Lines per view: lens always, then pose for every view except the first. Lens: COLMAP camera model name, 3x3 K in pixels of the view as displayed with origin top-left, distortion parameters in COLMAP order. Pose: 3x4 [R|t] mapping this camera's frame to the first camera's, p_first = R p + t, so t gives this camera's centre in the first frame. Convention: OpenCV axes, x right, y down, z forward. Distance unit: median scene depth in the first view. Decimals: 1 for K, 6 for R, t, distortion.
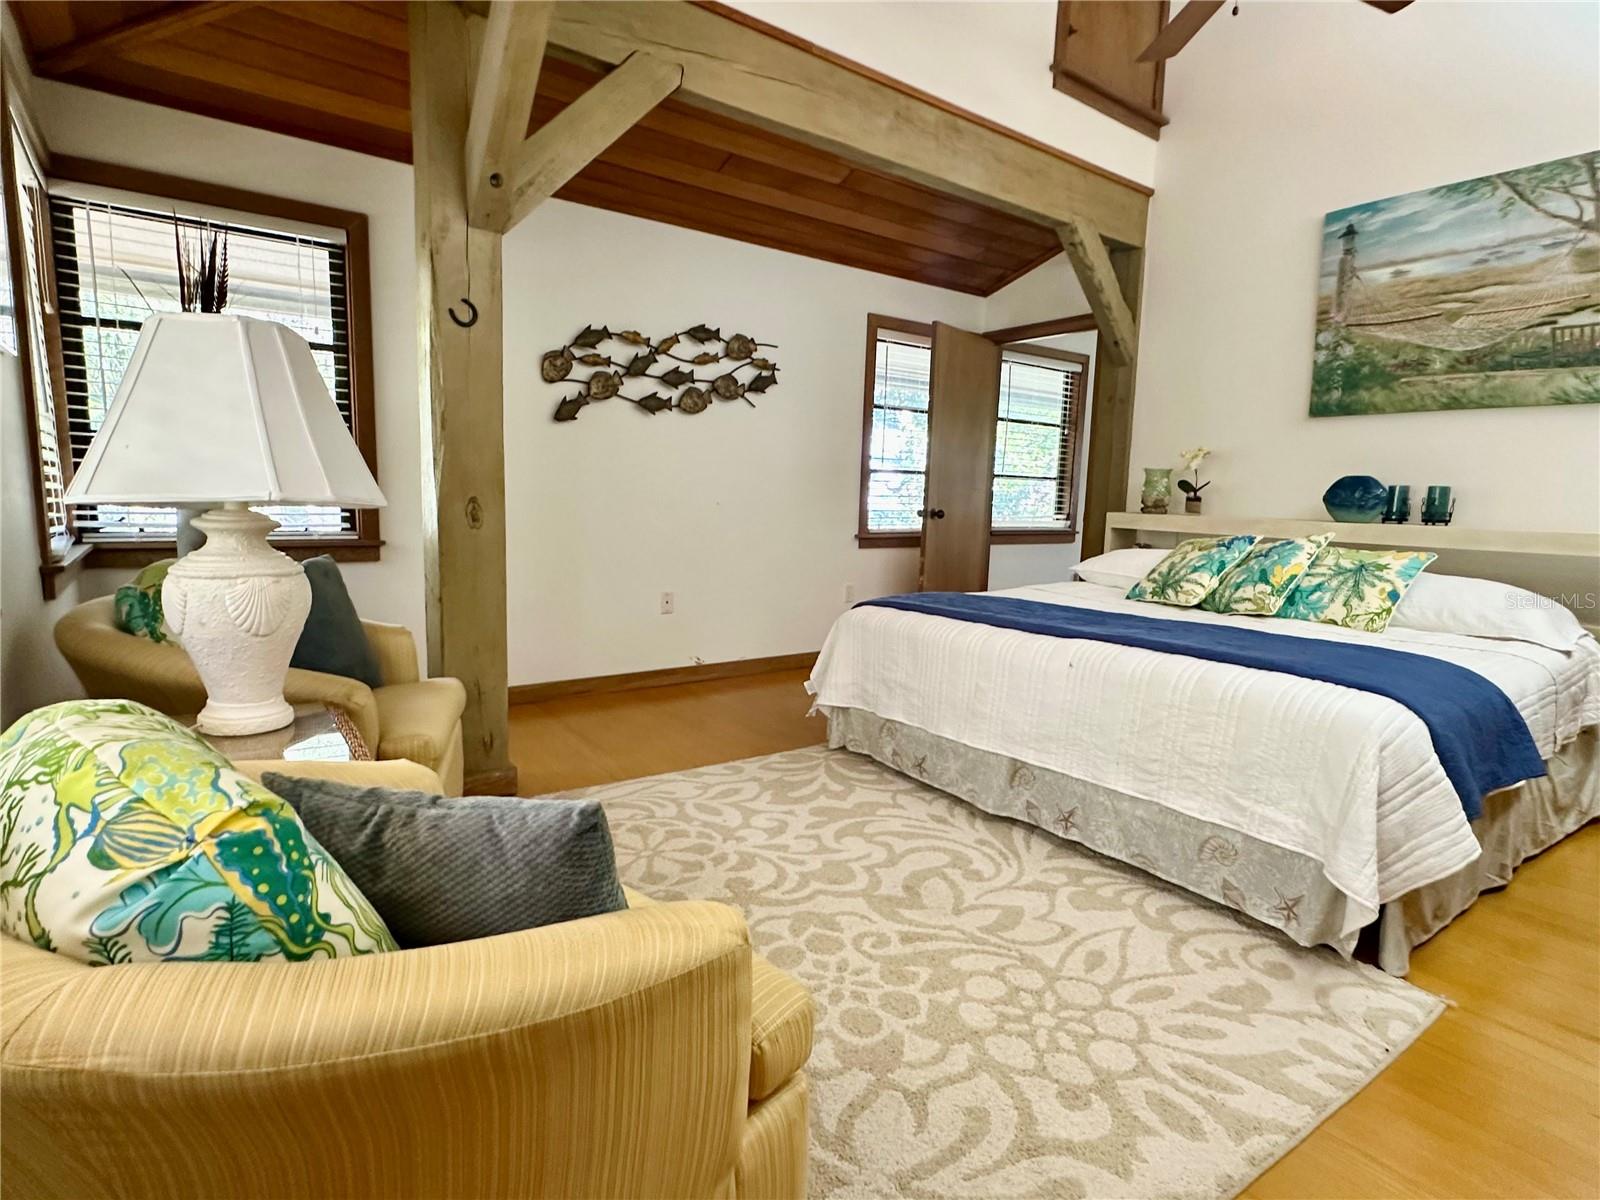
lens RADIAL K [[826.6, 0, 800.0], [0, 826.6, 600.0], [0, 0, 1]] dist [-0.002184, -0.000222]
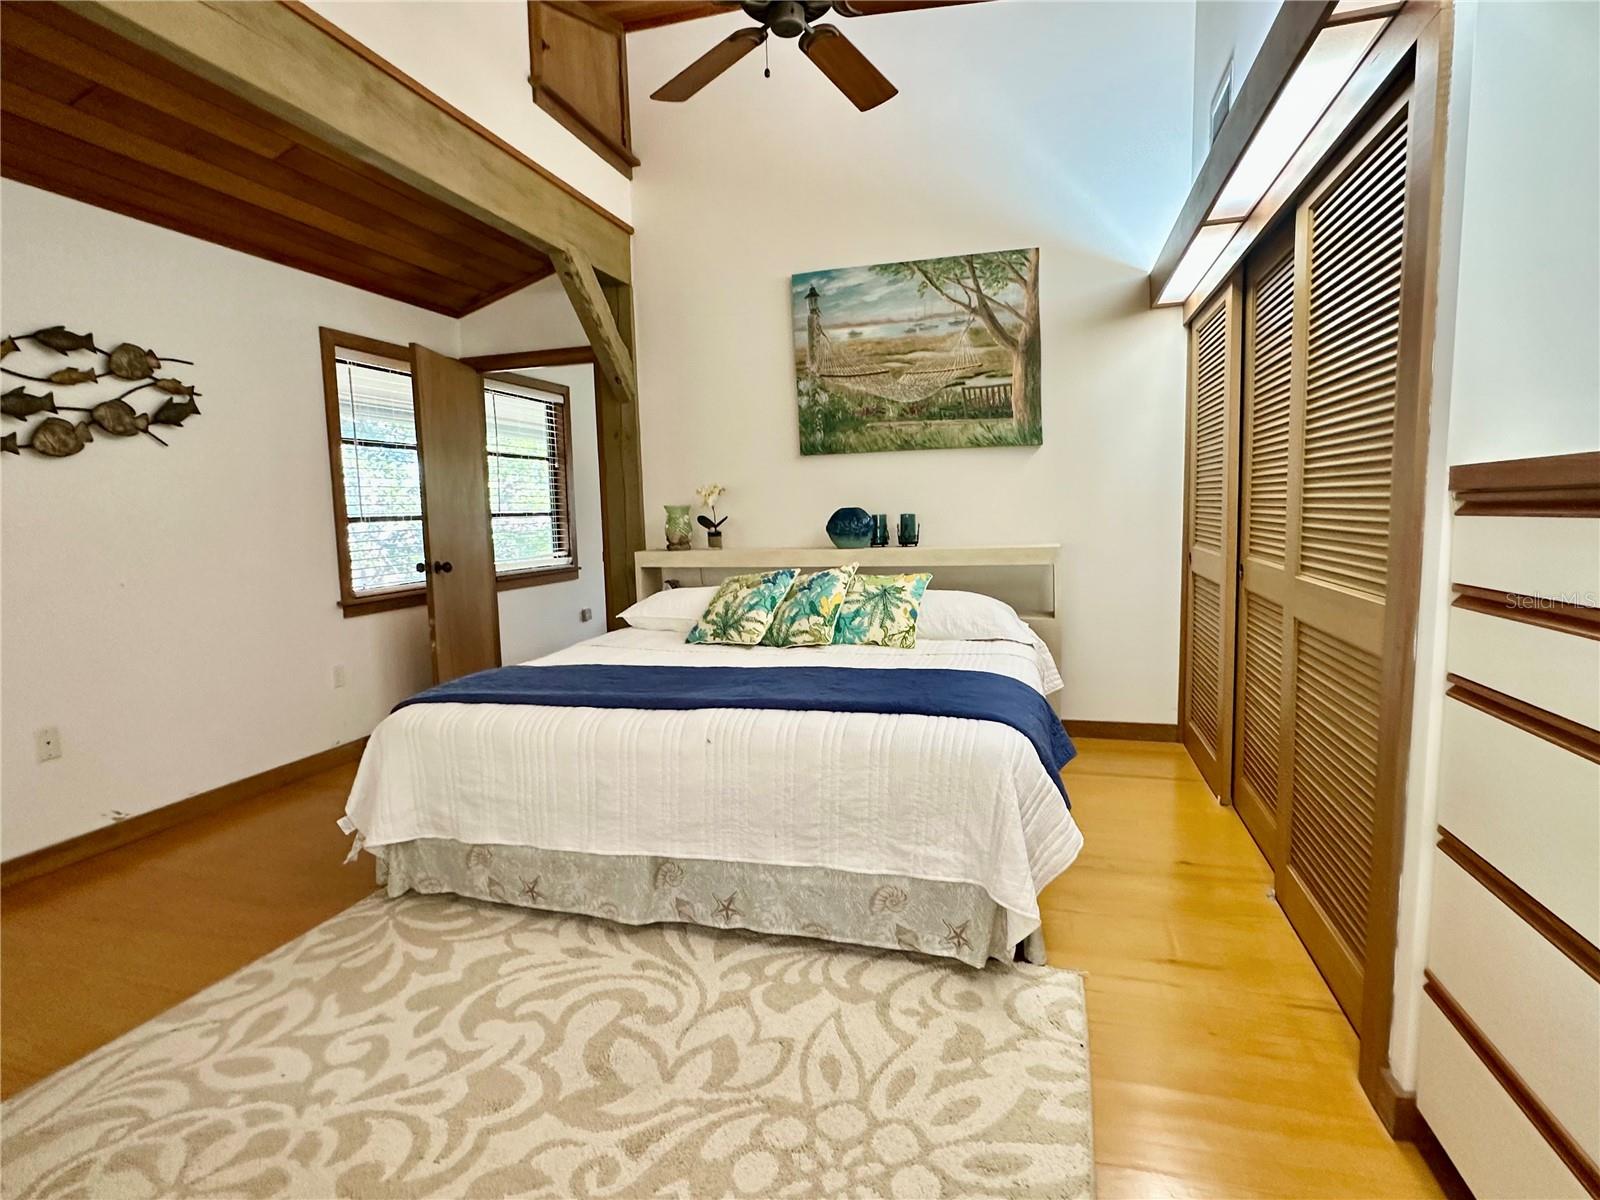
lens RADIAL K [[826.6, 0, 800.0], [0, 826.6, 600.0], [0, 0, 1]] dist [-0.002184, -0.000222]
pose [[0.788871, -0.115777, 0.603554, -0.094393], [0.129179, 0.991392, 0.021331, -0.061248], [-0.600828, 0.061139, 0.797036, 0.145407]]
